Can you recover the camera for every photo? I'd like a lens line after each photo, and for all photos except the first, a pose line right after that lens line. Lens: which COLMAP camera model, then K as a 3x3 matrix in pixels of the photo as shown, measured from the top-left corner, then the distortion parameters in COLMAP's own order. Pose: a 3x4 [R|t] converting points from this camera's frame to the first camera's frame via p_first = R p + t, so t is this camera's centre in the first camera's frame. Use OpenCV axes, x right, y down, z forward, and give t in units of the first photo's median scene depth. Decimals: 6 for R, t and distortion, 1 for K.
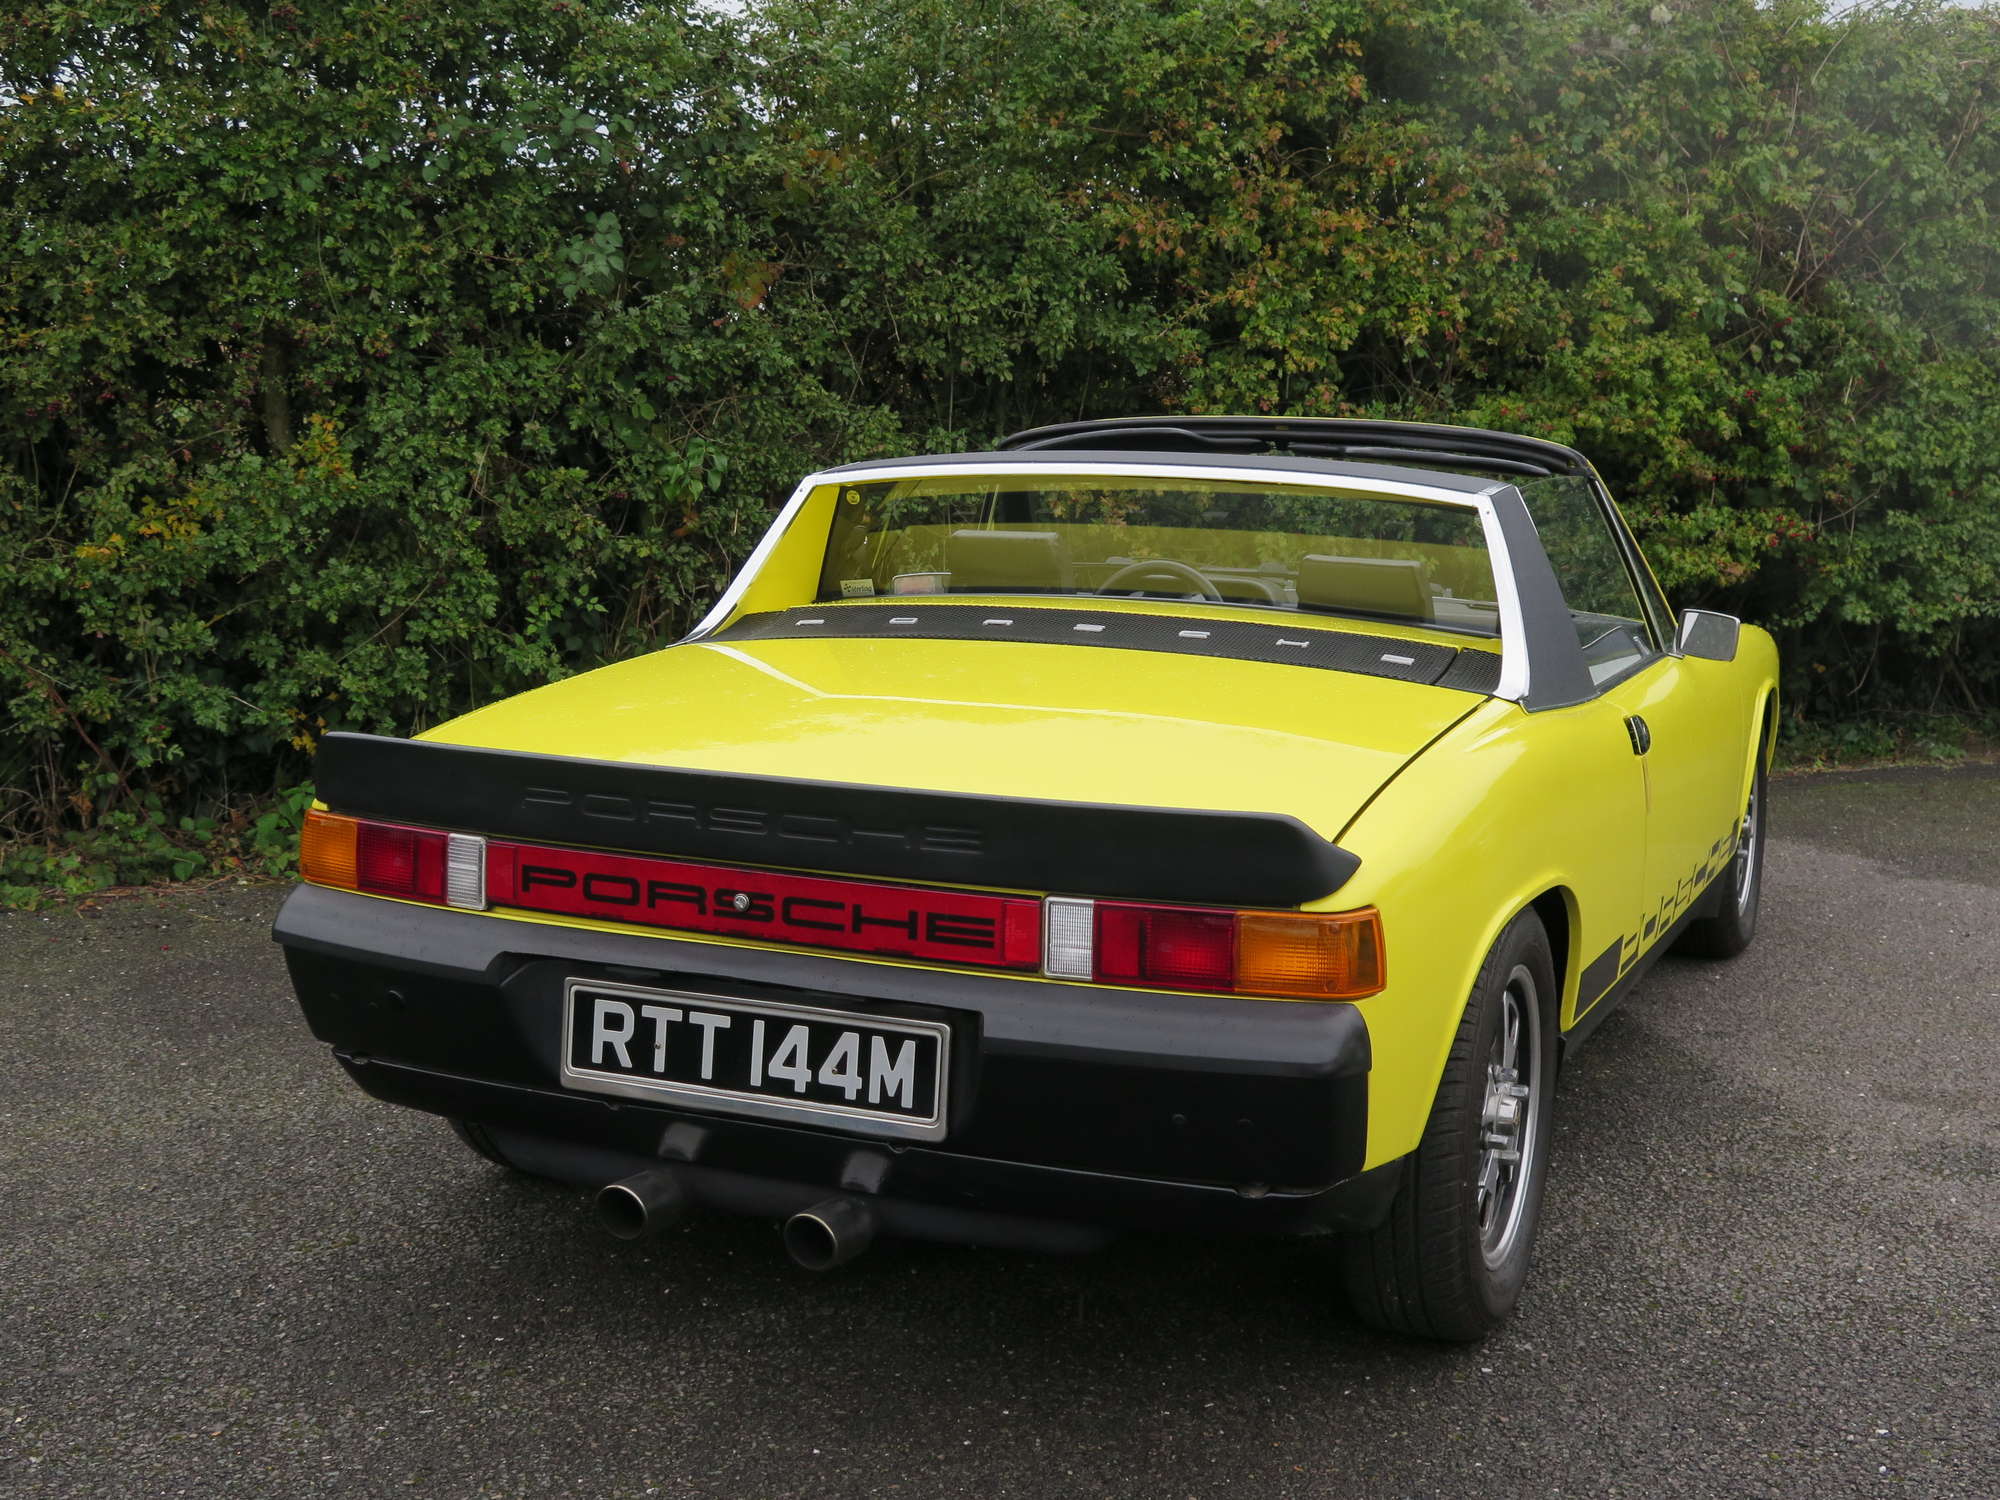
lens RADIAL K [[2510.6, 0, 999.3], [0, 2510.6, 745.7], [0, 0, 1]] dist [-0.015232, 0.000000]
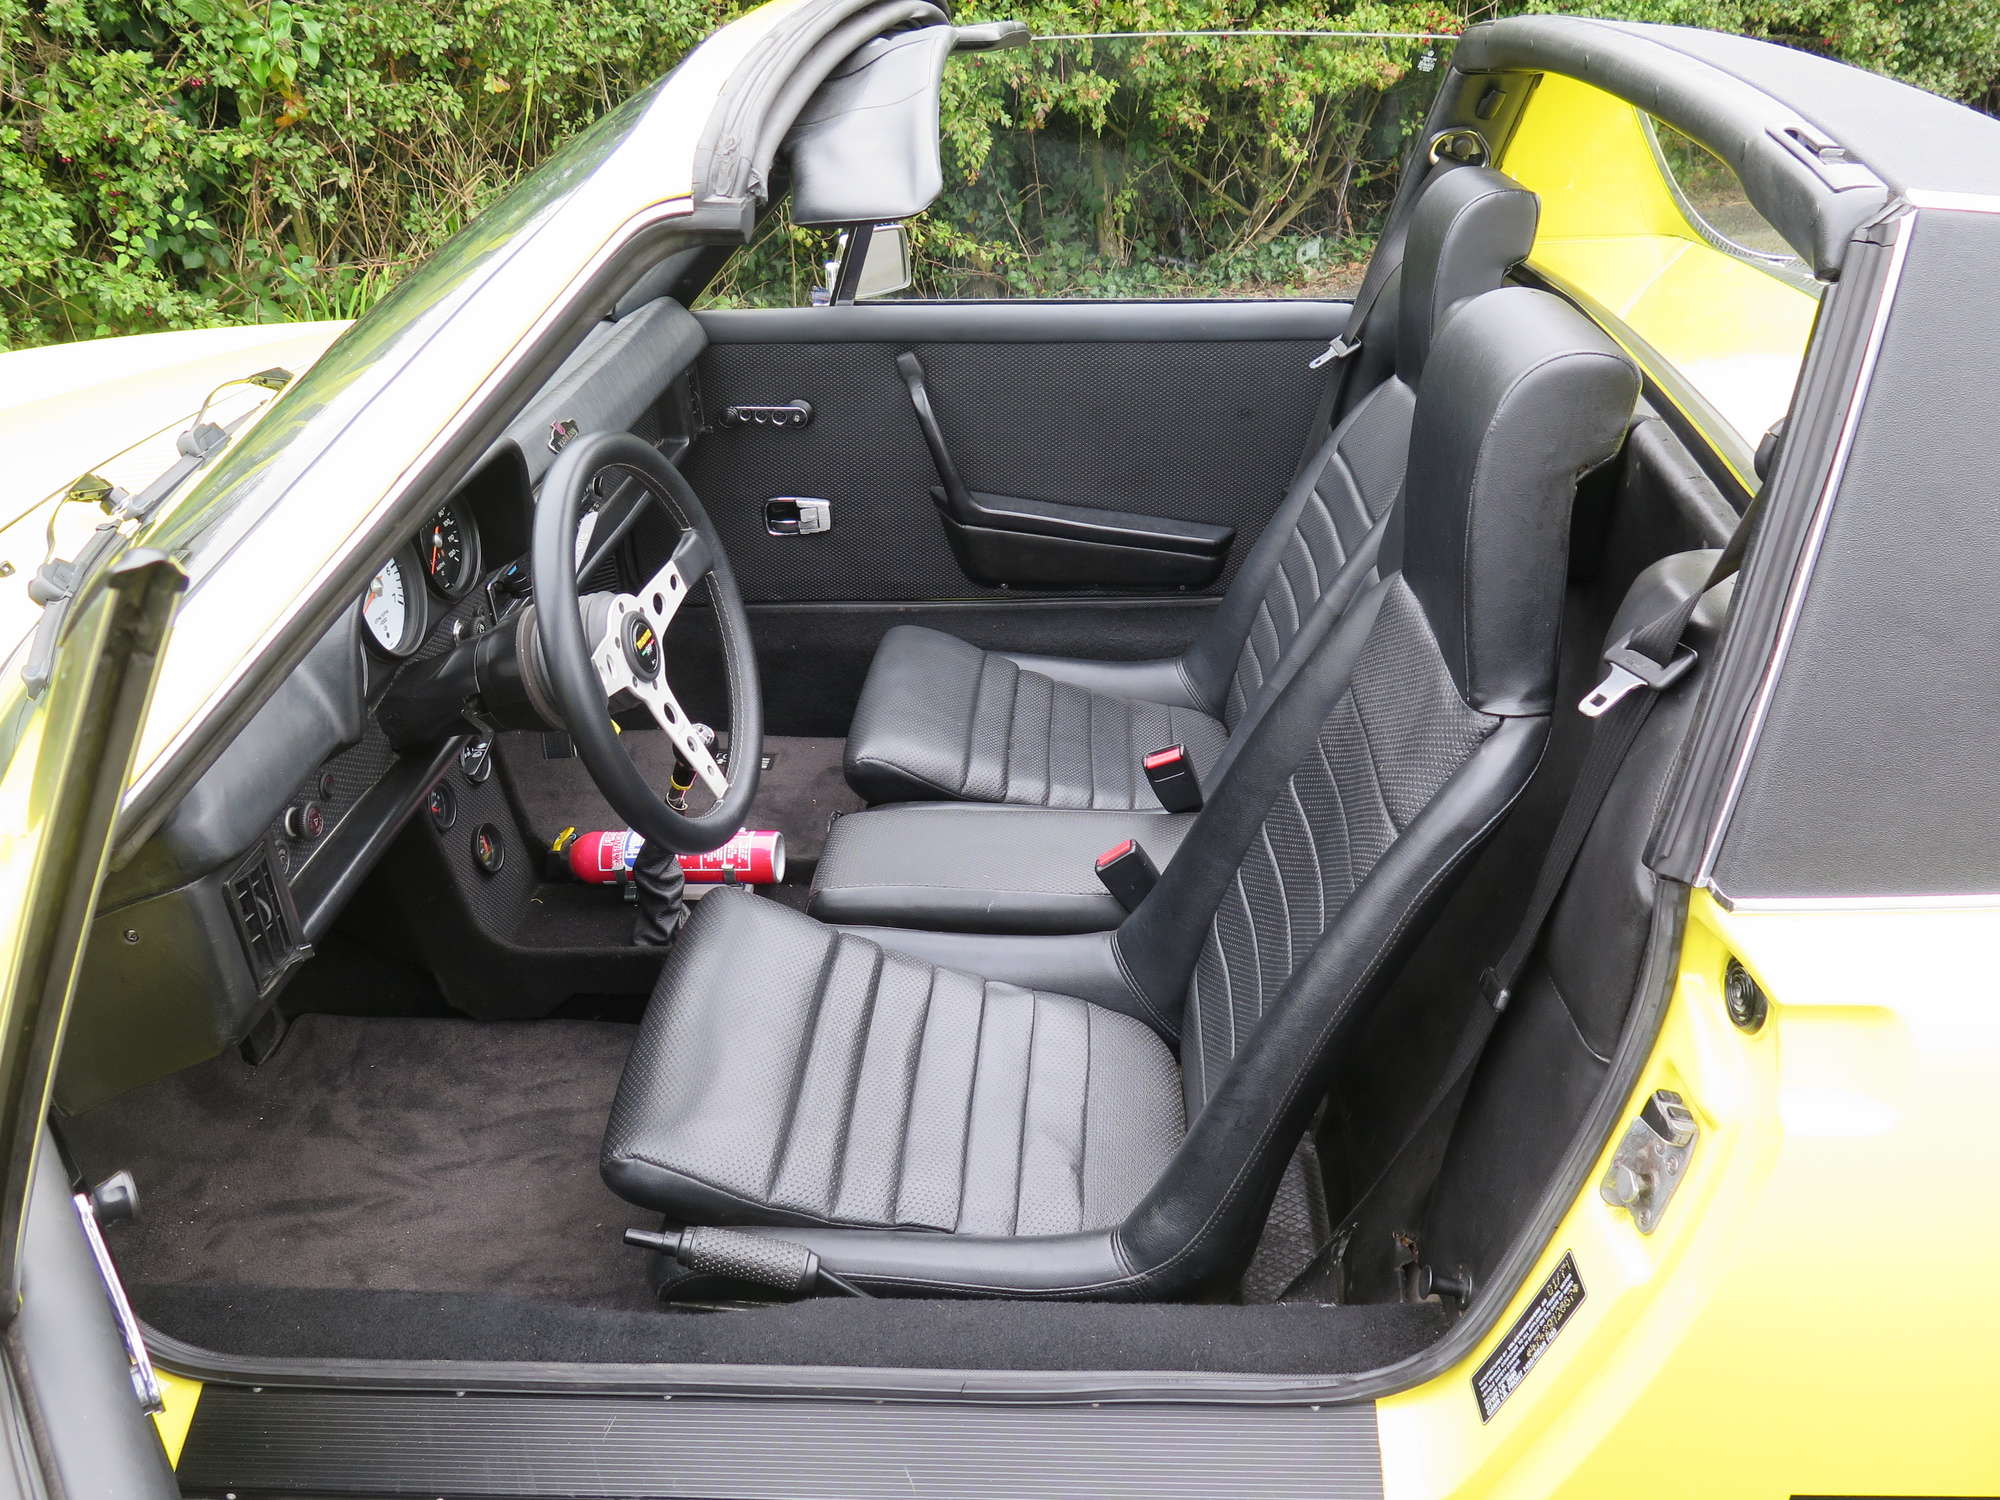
lens RADIAL K [[1665.7, 0, 994.7], [0, 1665.7, 764.8], [0, 0, 1]] dist [-0.018005, 0.011627]
pose [[0.984177, -0.118813, 0.131450, 0.012230], [0.067536, 0.937402, 0.341638, -0.057198], [-0.163813, -0.327355, 0.930593, 0.365966]]
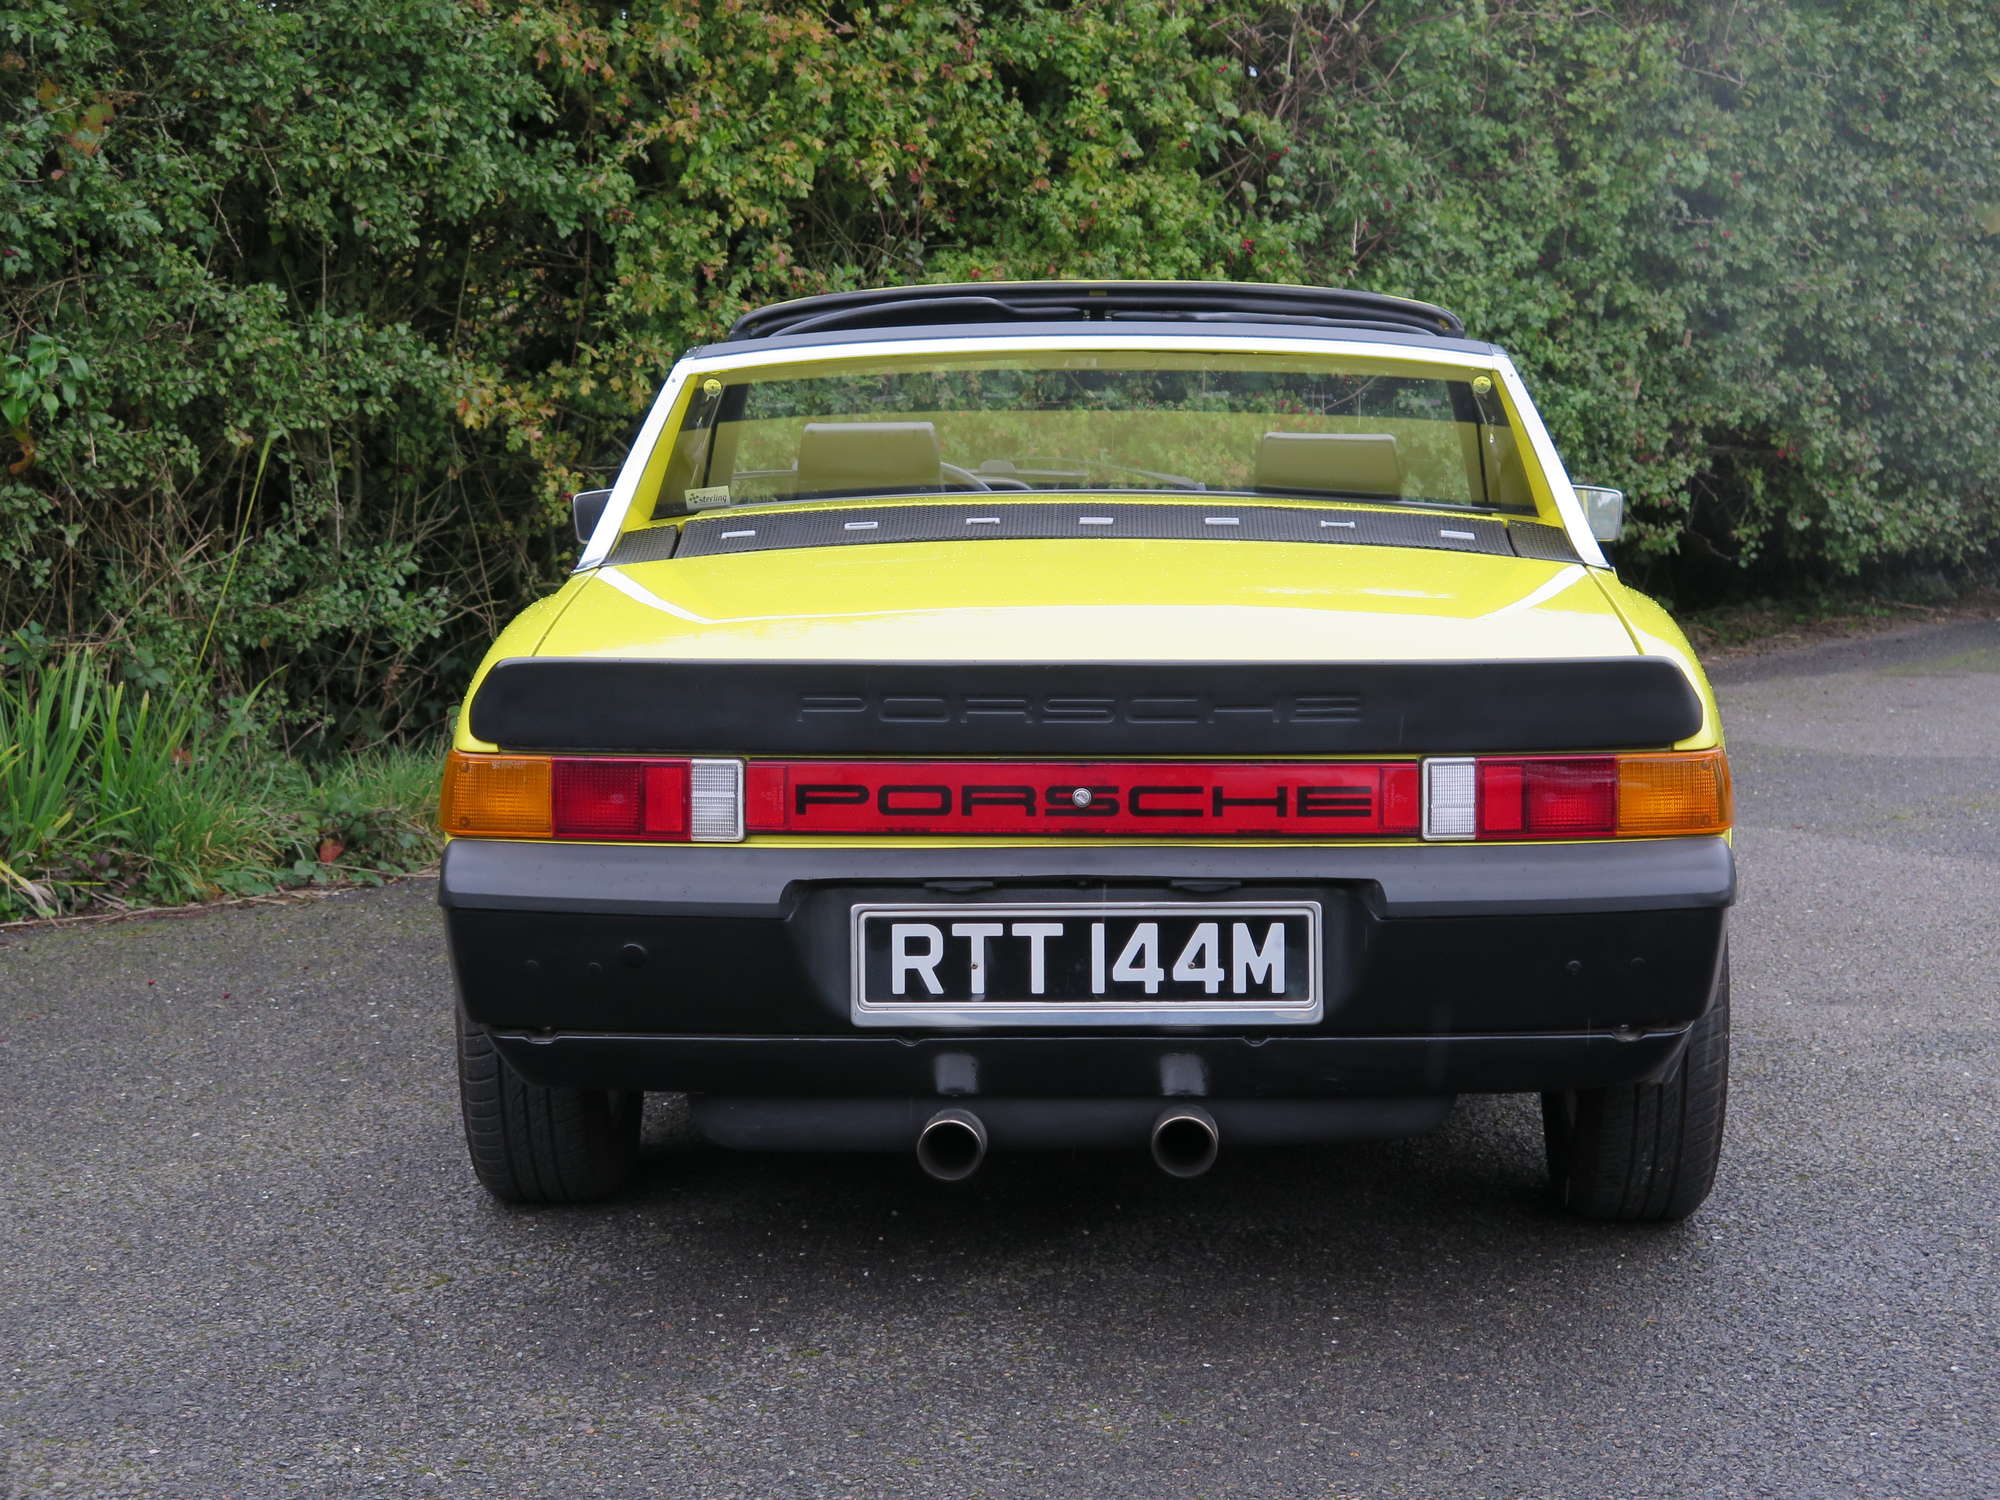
lens RADIAL K [[4104.6, 0, 1000.9], [0, 4104.6, 755.7], [0, 0, 1]] dist [-0.021351, 0.000000]
pose [[0.924186, -0.066815, 0.376054, -0.320239], [0.073771, 0.997267, -0.004110, 0.022881], [-0.374751, 0.031540, 0.926589, -0.189076]]
